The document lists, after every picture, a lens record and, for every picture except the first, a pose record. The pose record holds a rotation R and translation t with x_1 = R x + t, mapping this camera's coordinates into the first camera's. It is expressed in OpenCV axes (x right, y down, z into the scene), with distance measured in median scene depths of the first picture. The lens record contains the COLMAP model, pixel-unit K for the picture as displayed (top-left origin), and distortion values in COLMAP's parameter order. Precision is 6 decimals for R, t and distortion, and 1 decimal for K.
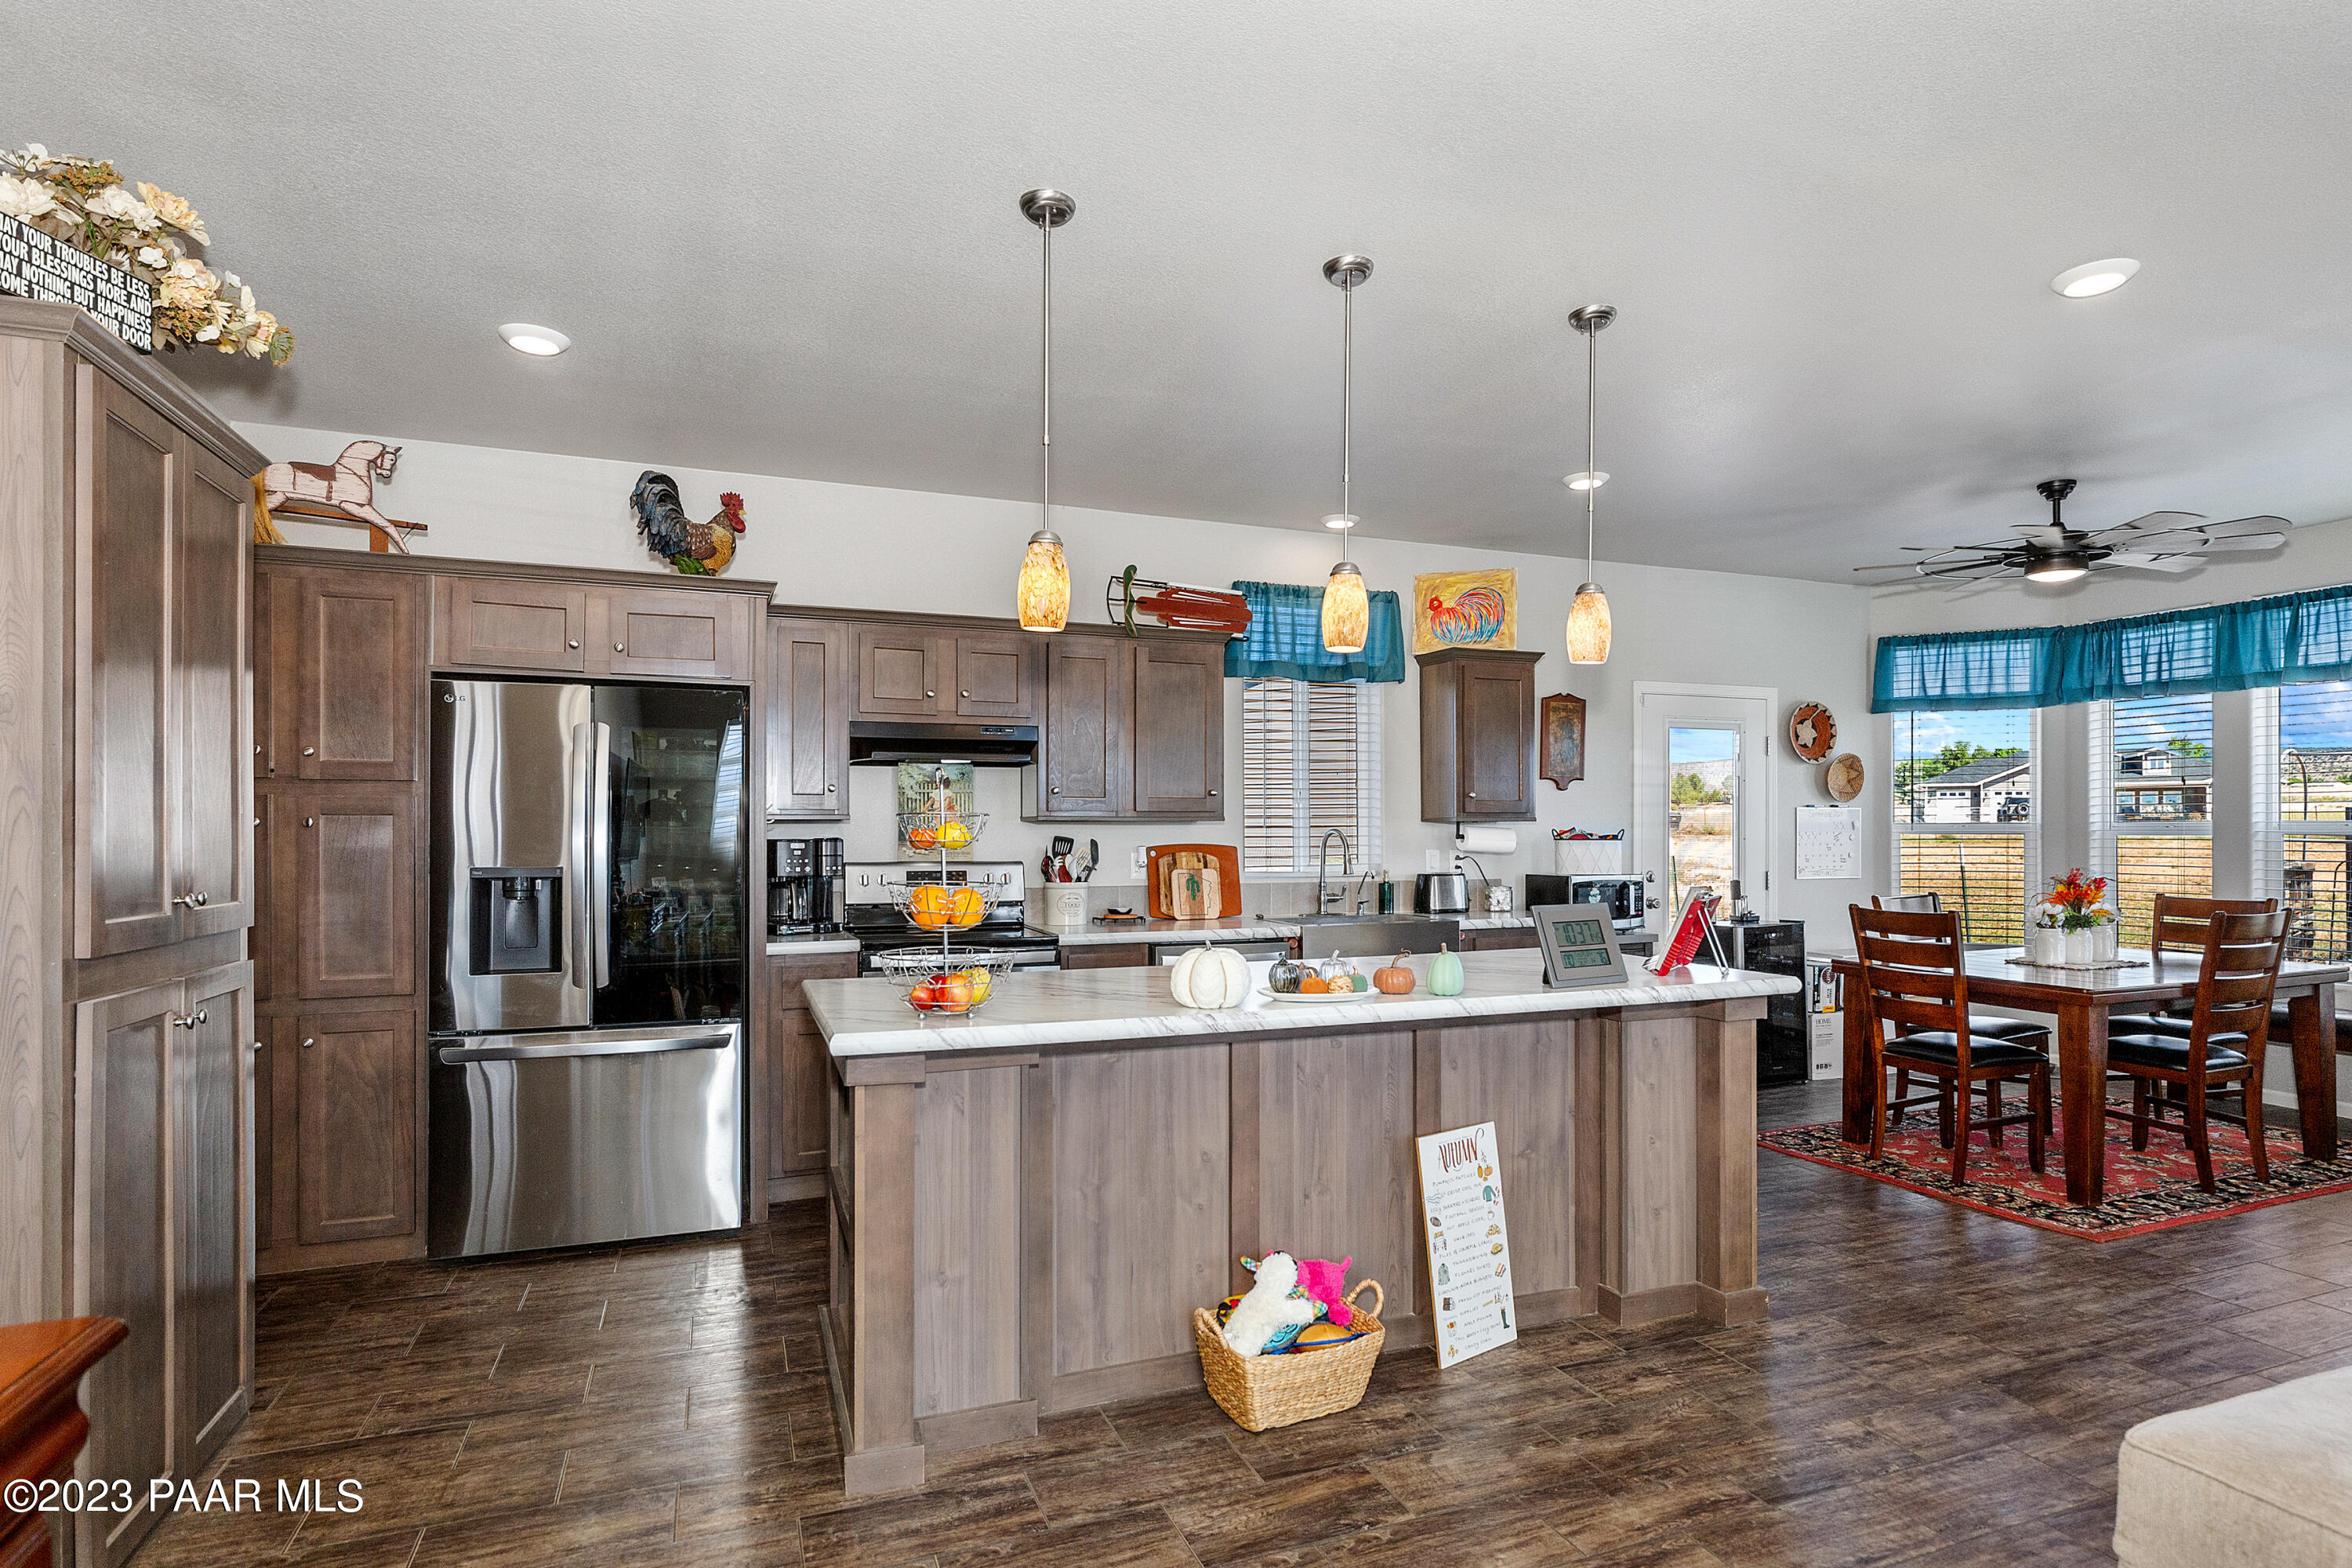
lens RADIAL K [[1161.8, 0, 1190.2], [0, 1161.8, 801.6], [0, 0, 1]] dist [-0.000947, -0.000478]
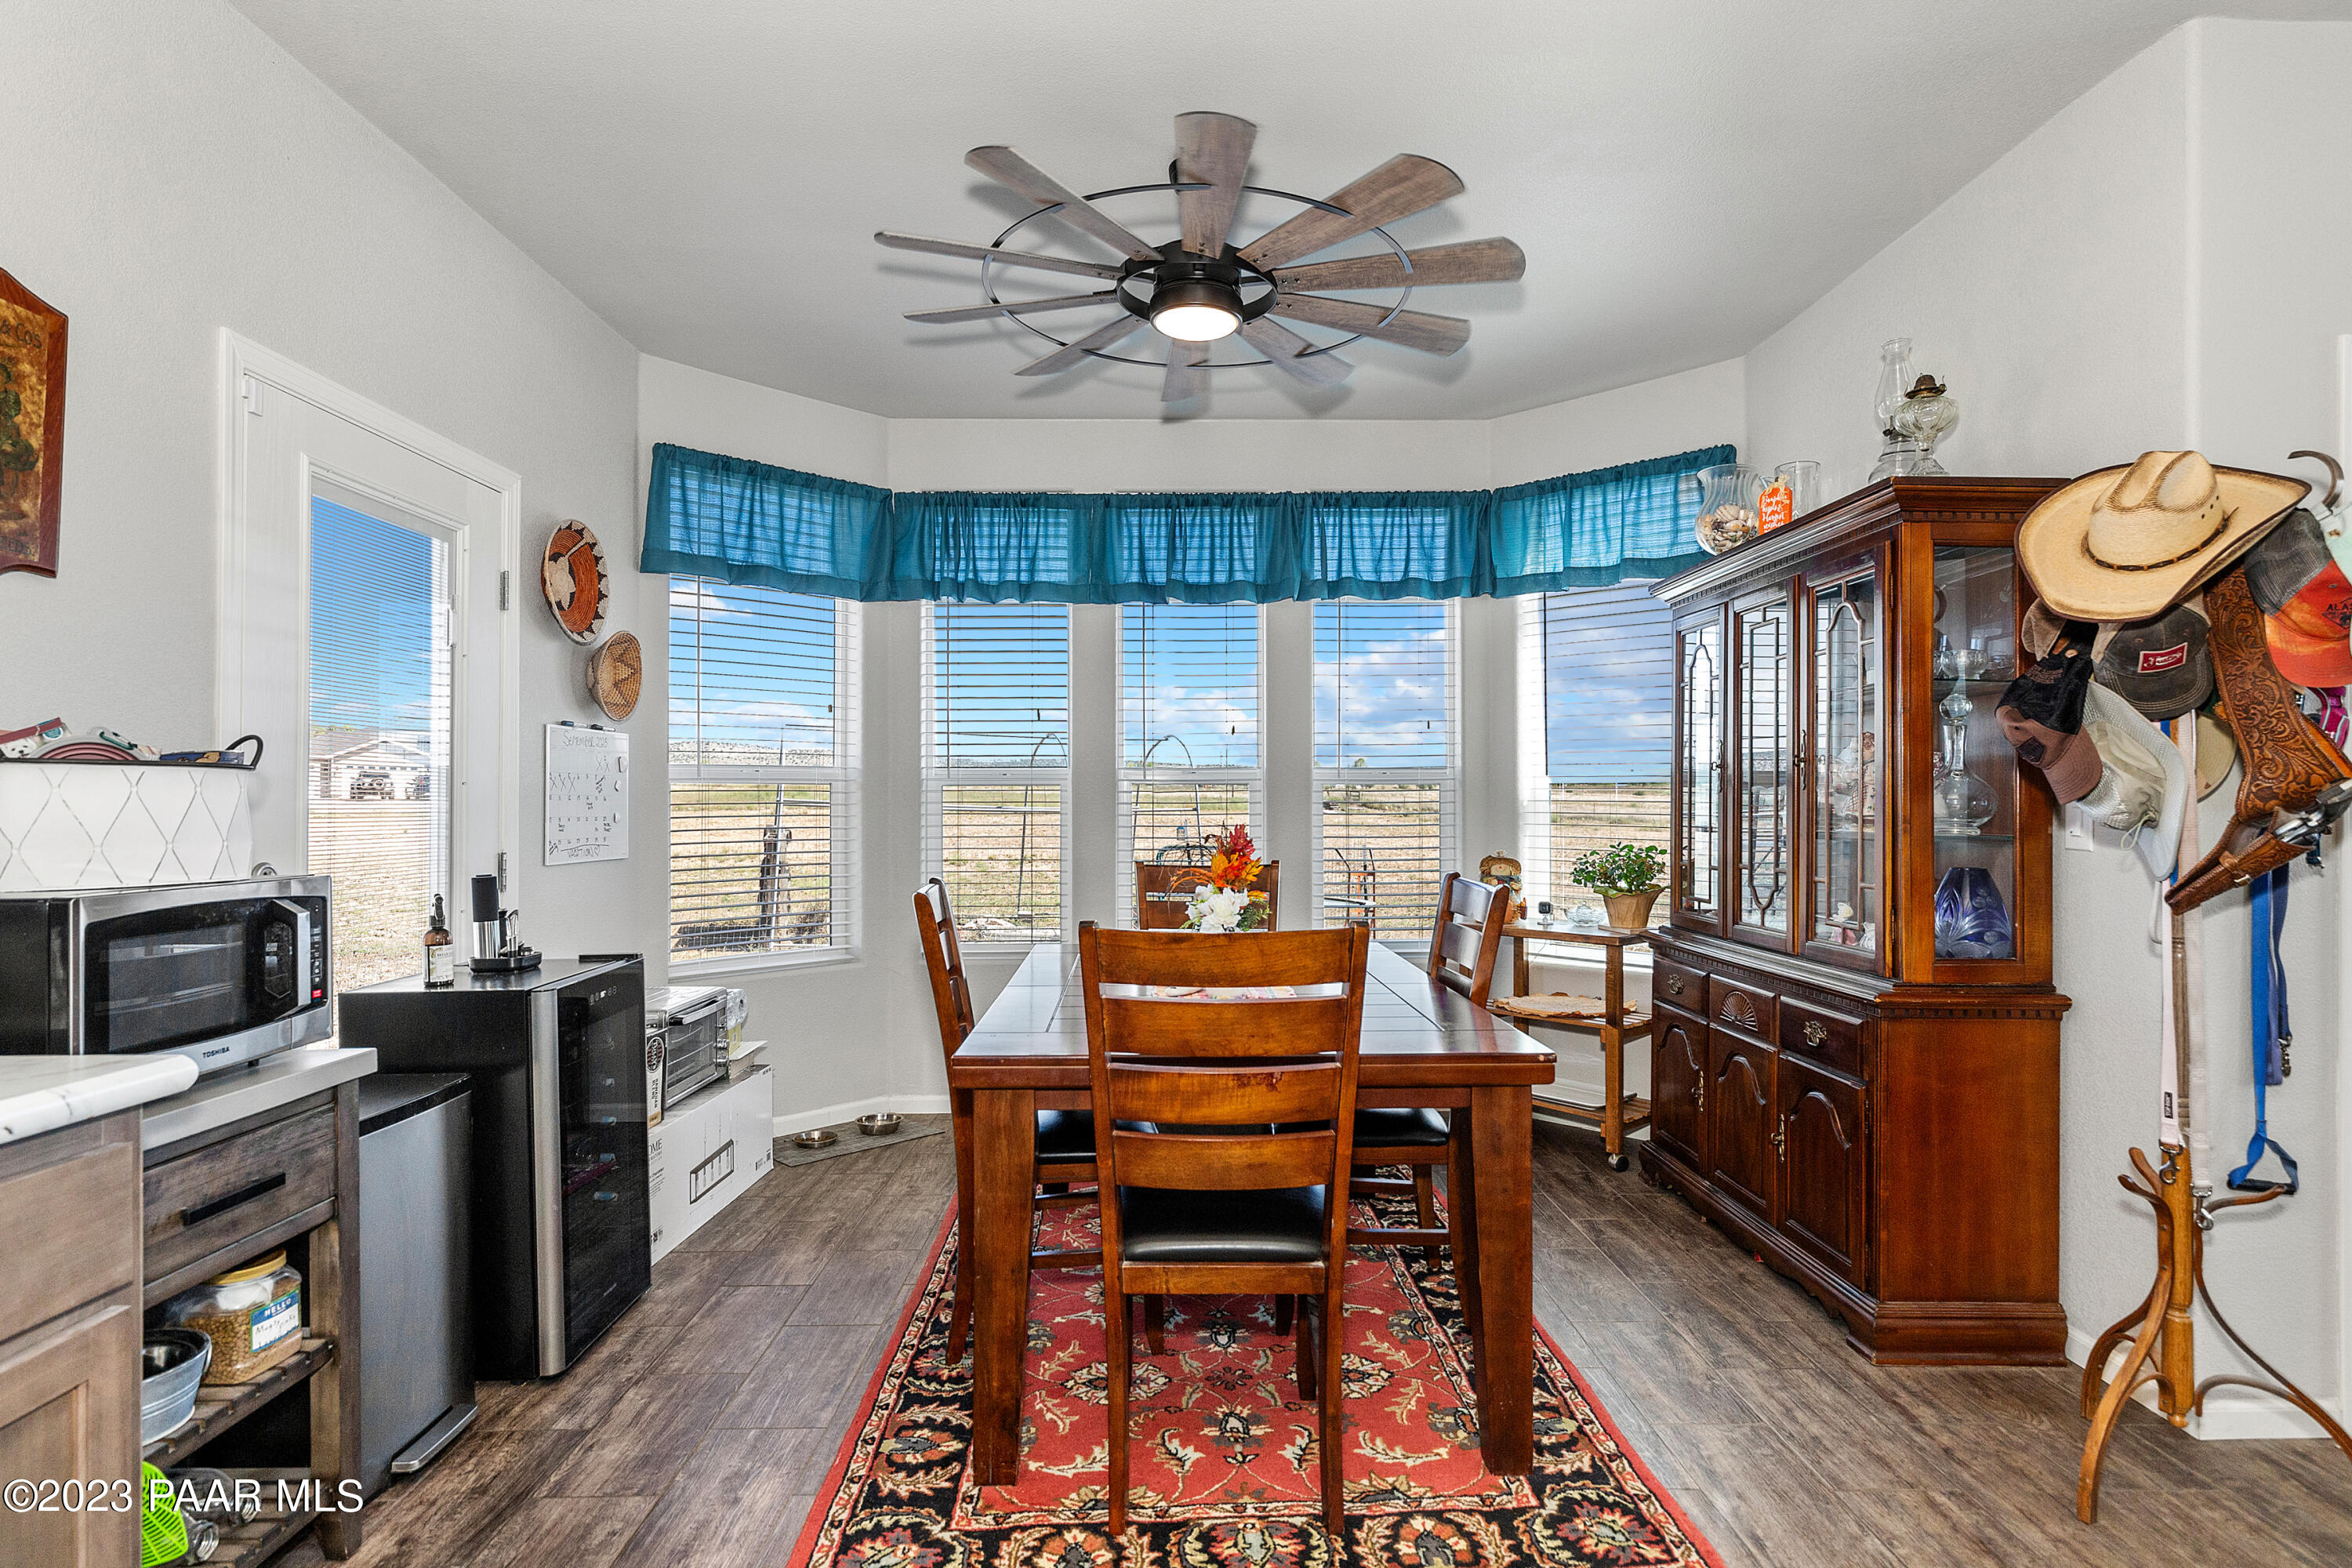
lens RADIAL K [[1161.8, 0, 1190.2], [0, 1161.8, 801.6], [0, 0, 1]] dist [-0.000947, -0.000478]
pose [[0.323459, 0.006013, 0.946223, 0.152540], [-0.025891, 0.999662, 0.002498, 0.034206], [-0.945888, -0.025307, 0.323506, 0.643963]]
